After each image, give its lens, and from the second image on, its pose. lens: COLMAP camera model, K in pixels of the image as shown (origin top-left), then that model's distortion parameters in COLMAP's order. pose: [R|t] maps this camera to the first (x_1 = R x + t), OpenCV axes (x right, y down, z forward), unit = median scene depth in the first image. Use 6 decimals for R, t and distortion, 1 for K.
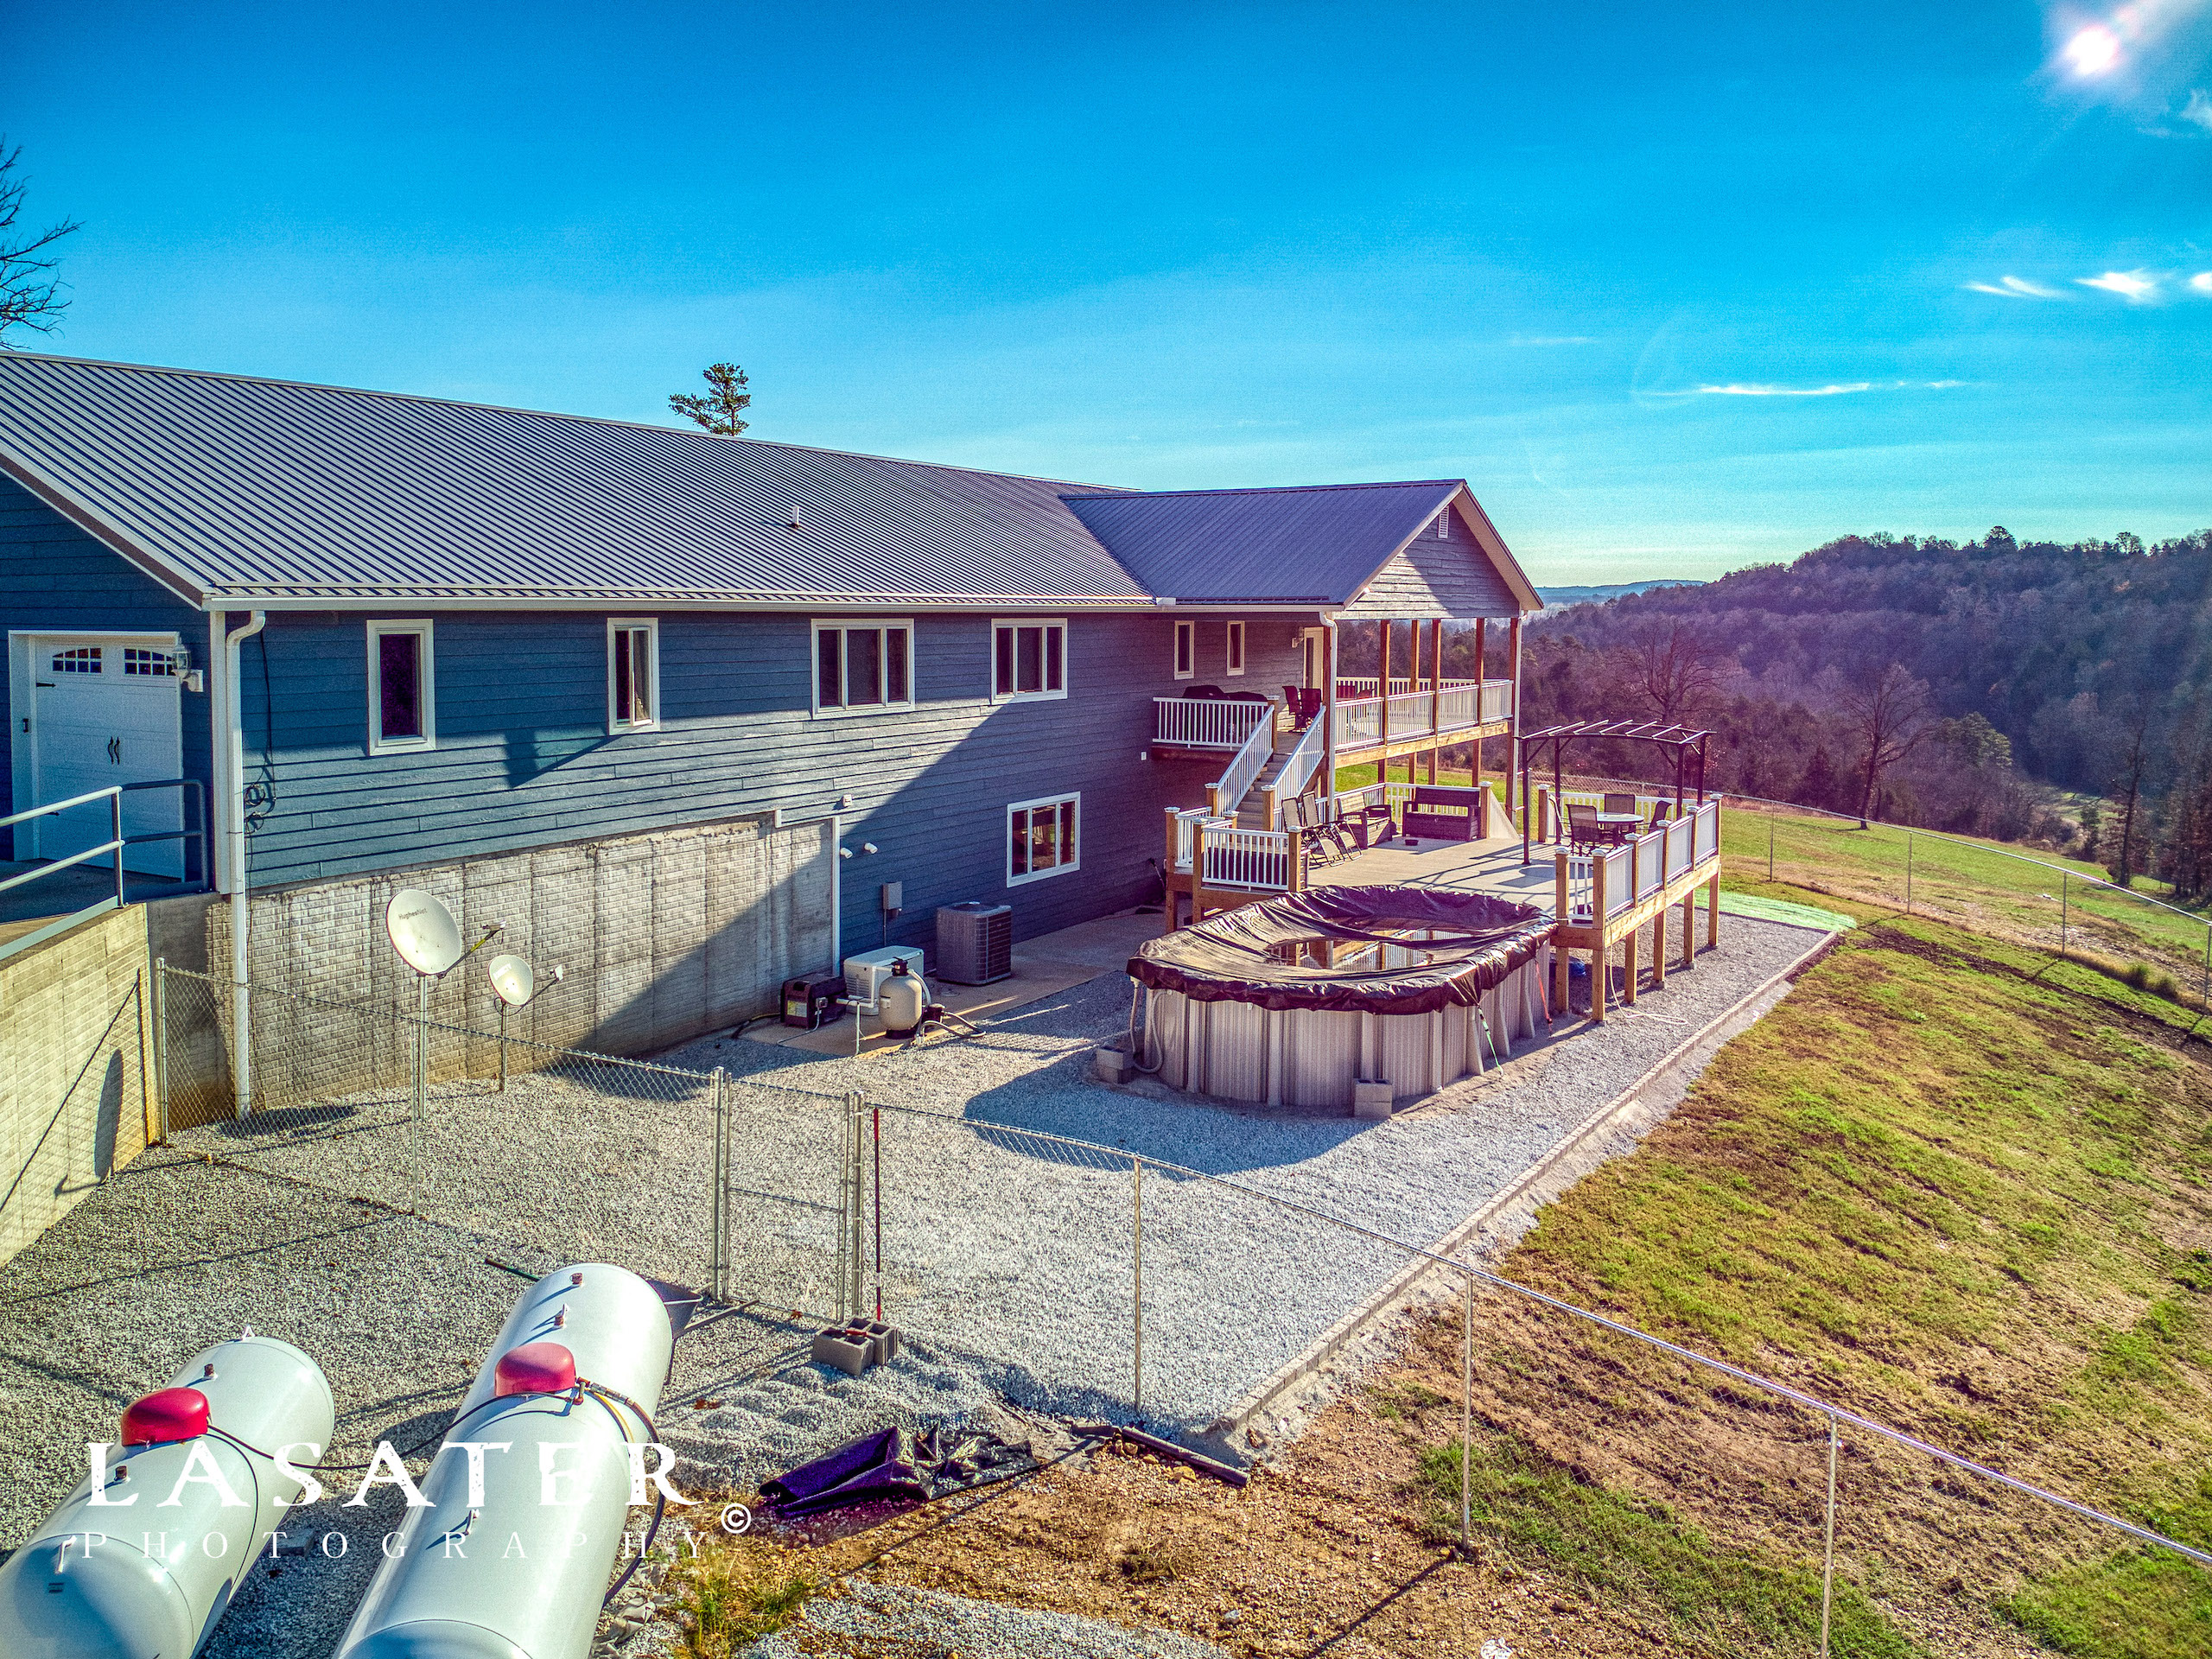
lens RADIAL K [[1745.3, 0, 1132.8], [0, 1745.3, 705.7], [0, 0, 1]] dist [0.172408, -0.352965]
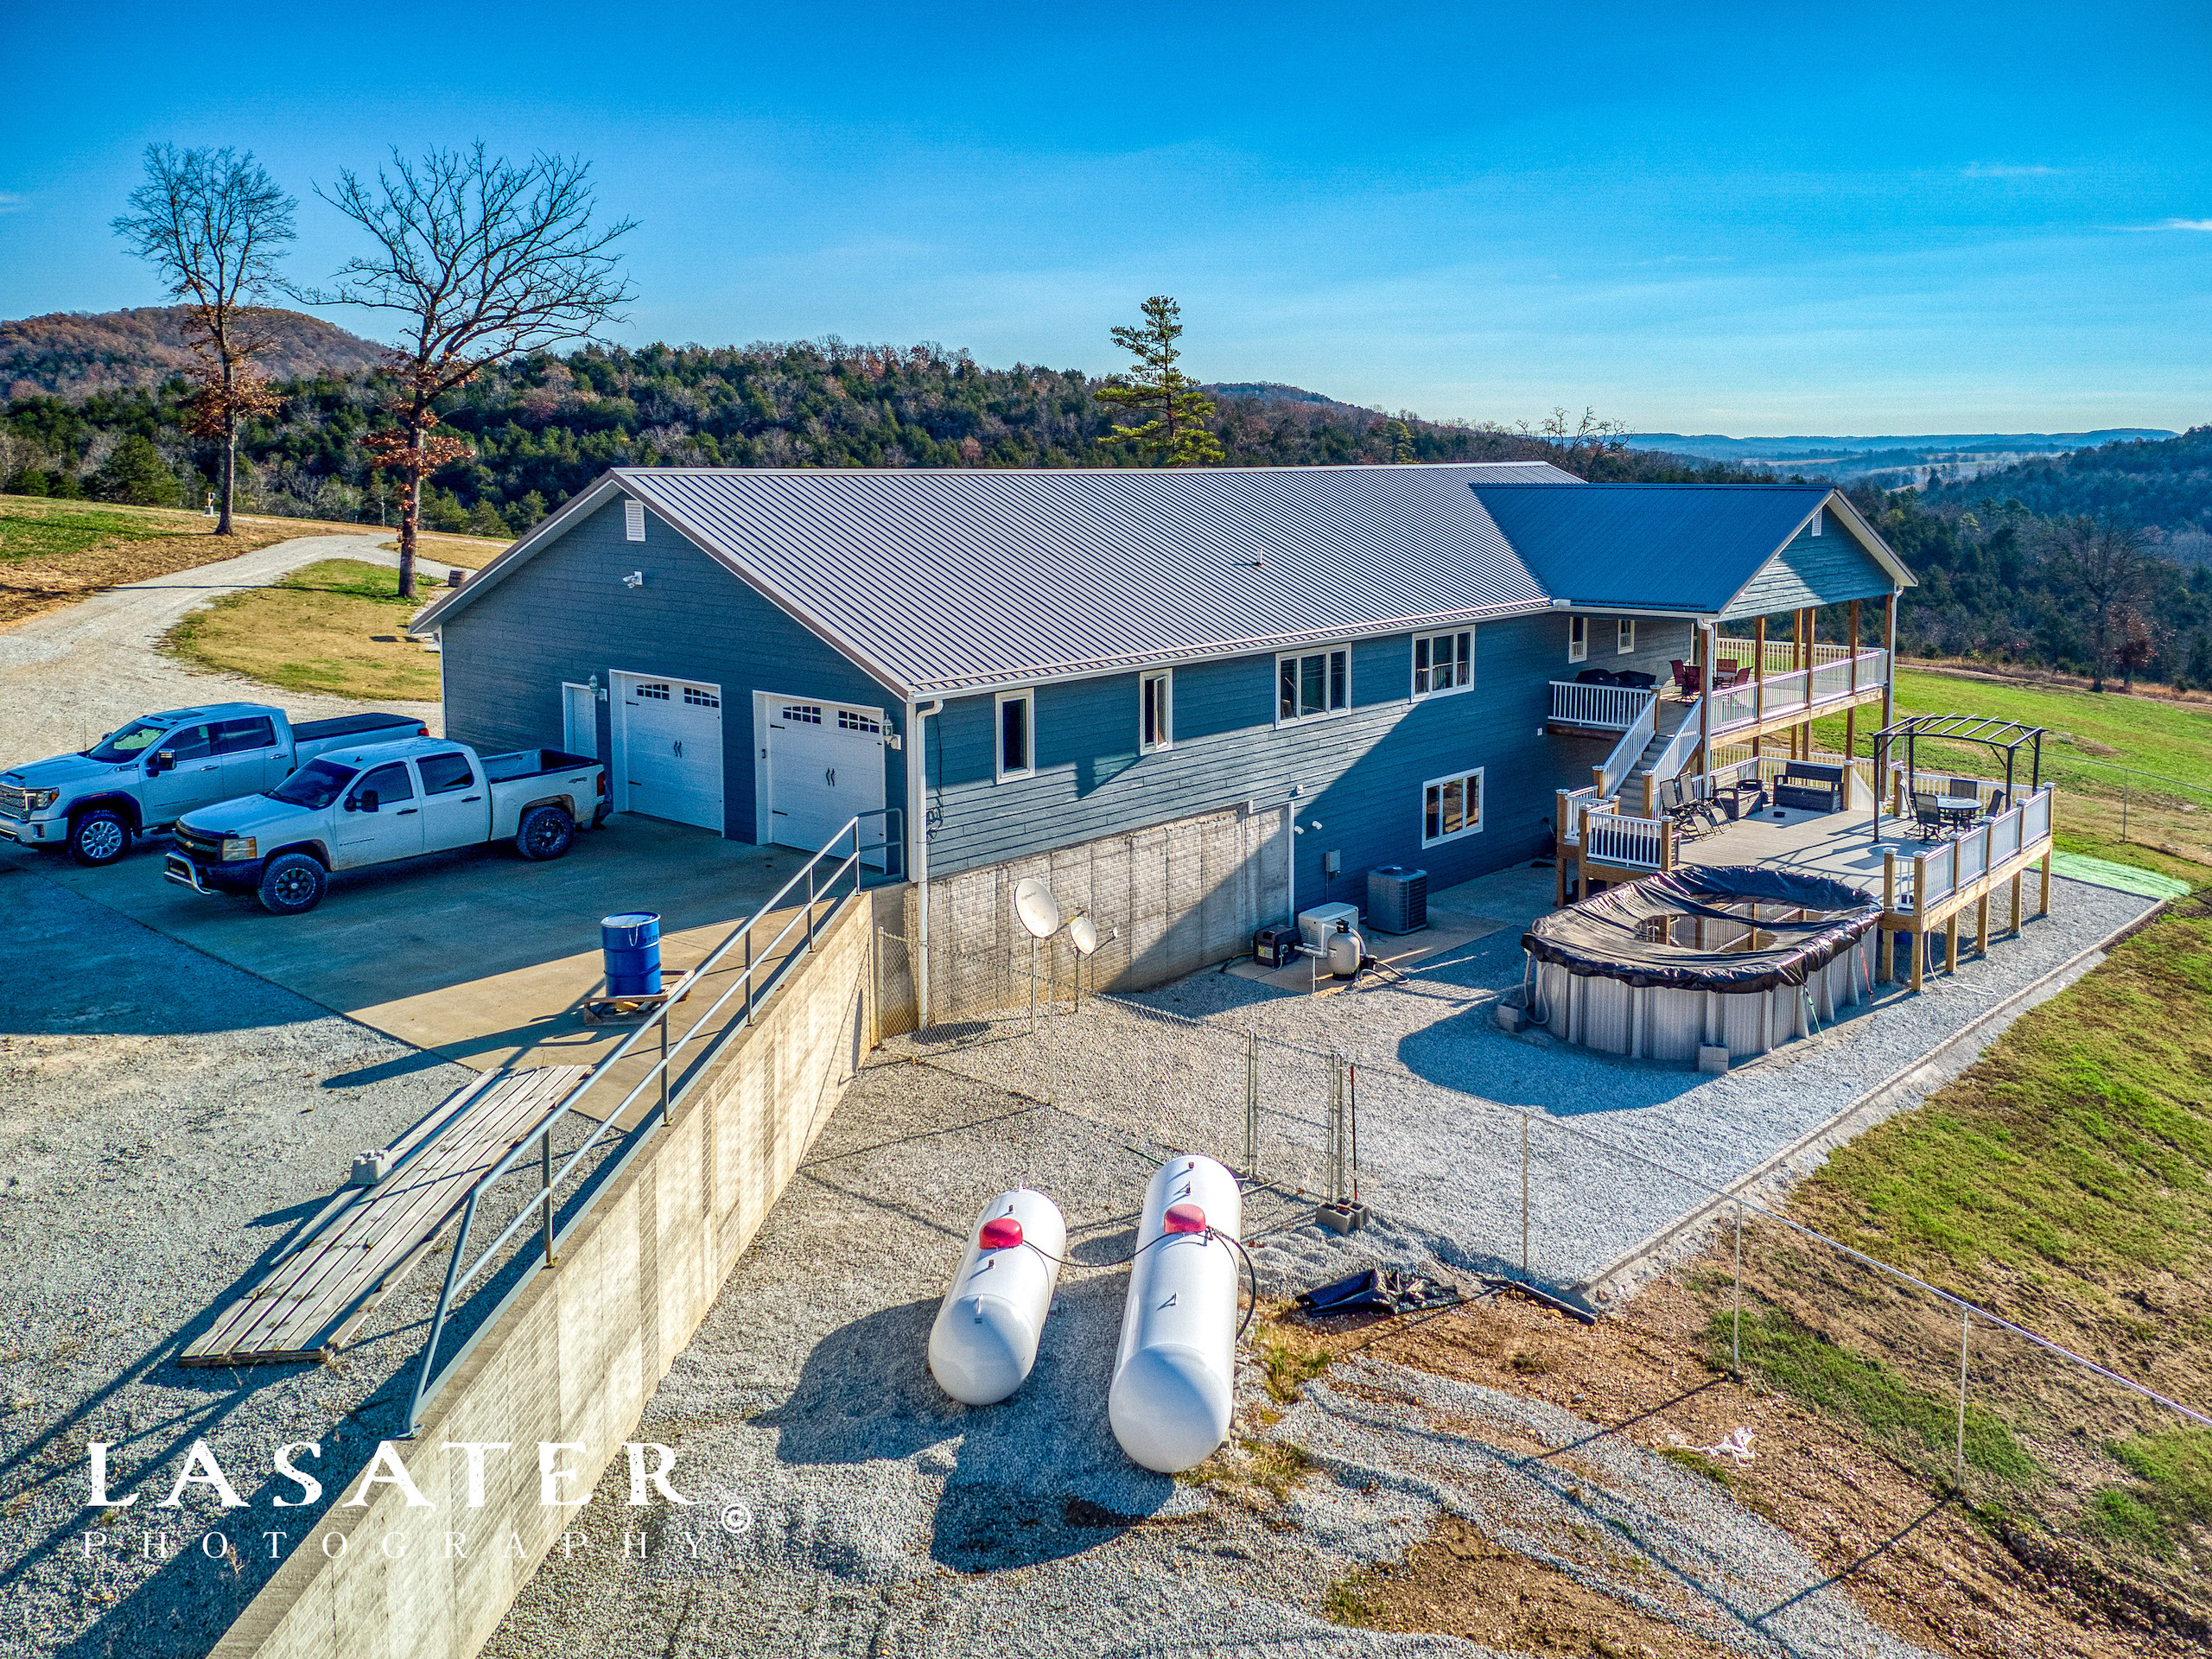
lens RADIAL K [[1746.1, 0, 1180.0], [0, 1746.1, 662.0], [0, 0, 1]] dist [0.095177, -0.195591]
pose [[0.979641, 0.011384, -0.200435, 0.007060], [-0.000049, 0.998405, 0.056463, -0.161589], [0.200758, -0.055303, 0.978079, -0.390589]]
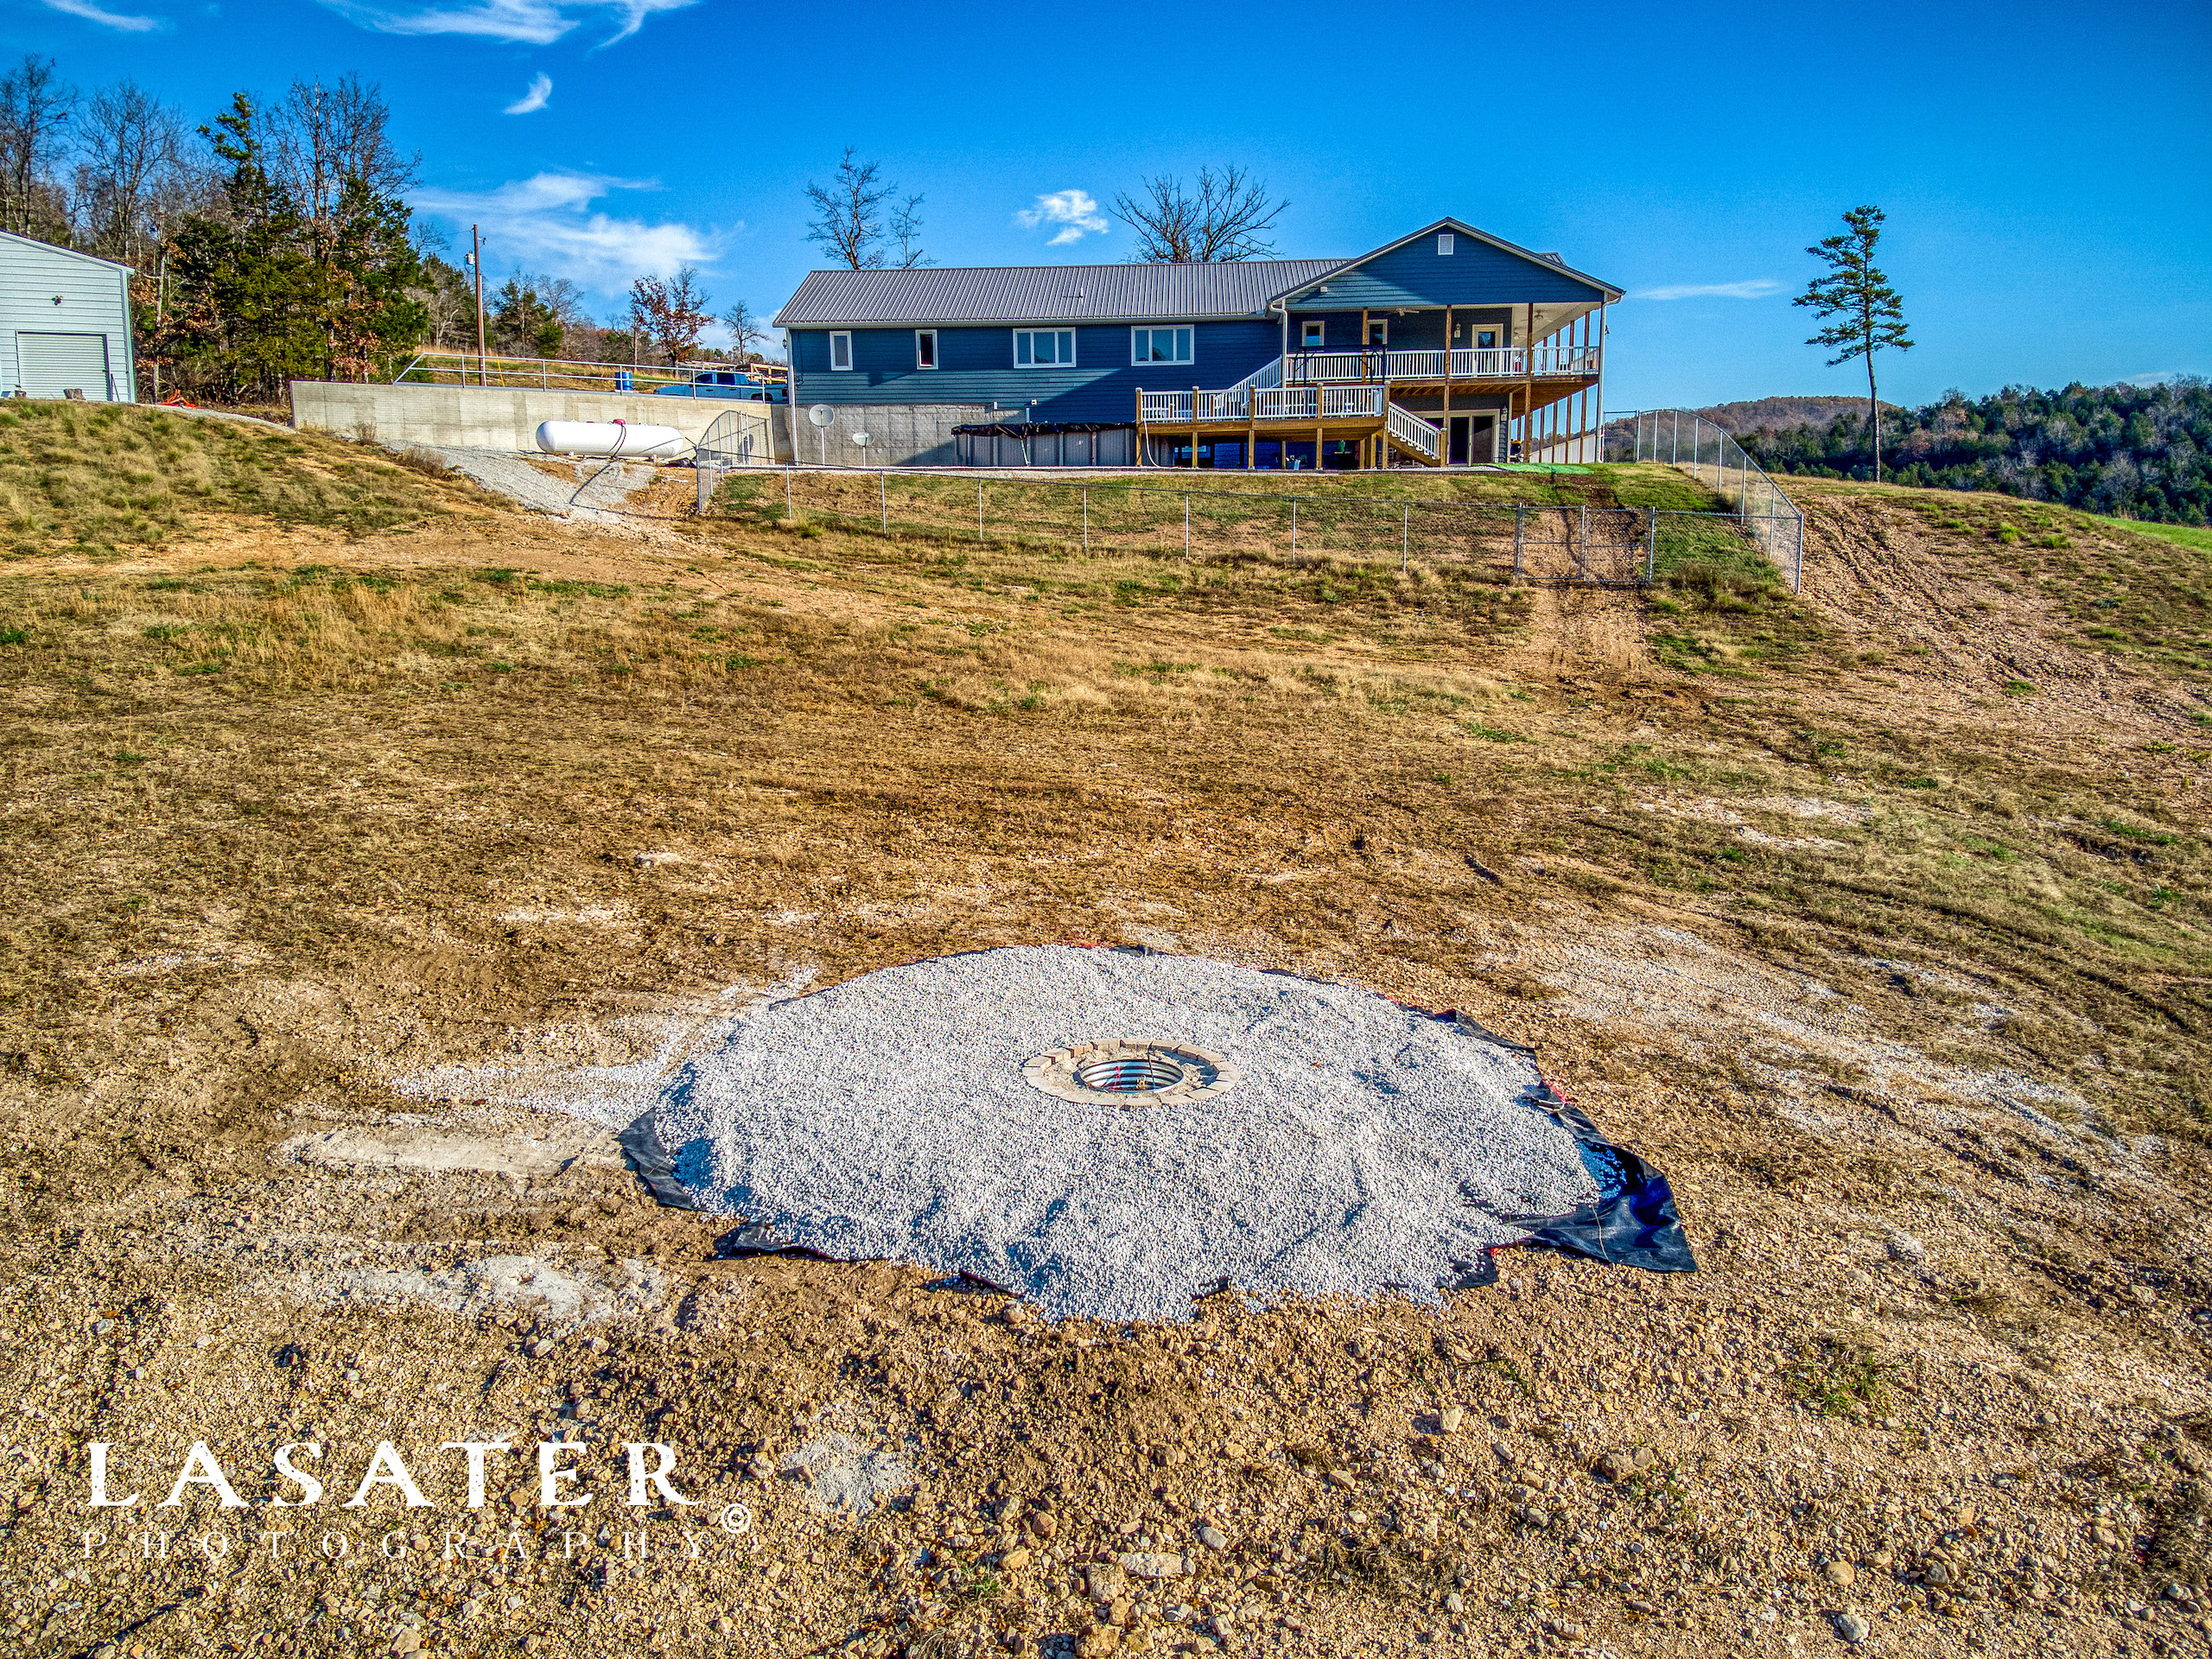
lens RADIAL K [[1701.9, 0, 1106.0], [0, 1701.9, 829.5], [0, 0, 1]] dist [0.172967, -0.338103]
pose [[0.432157, 0.125793, -0.892982, 3.242638], [-0.047669, 0.992025, 0.116676, 0.549135], [0.900538, -0.007855, 0.434707, -0.033494]]
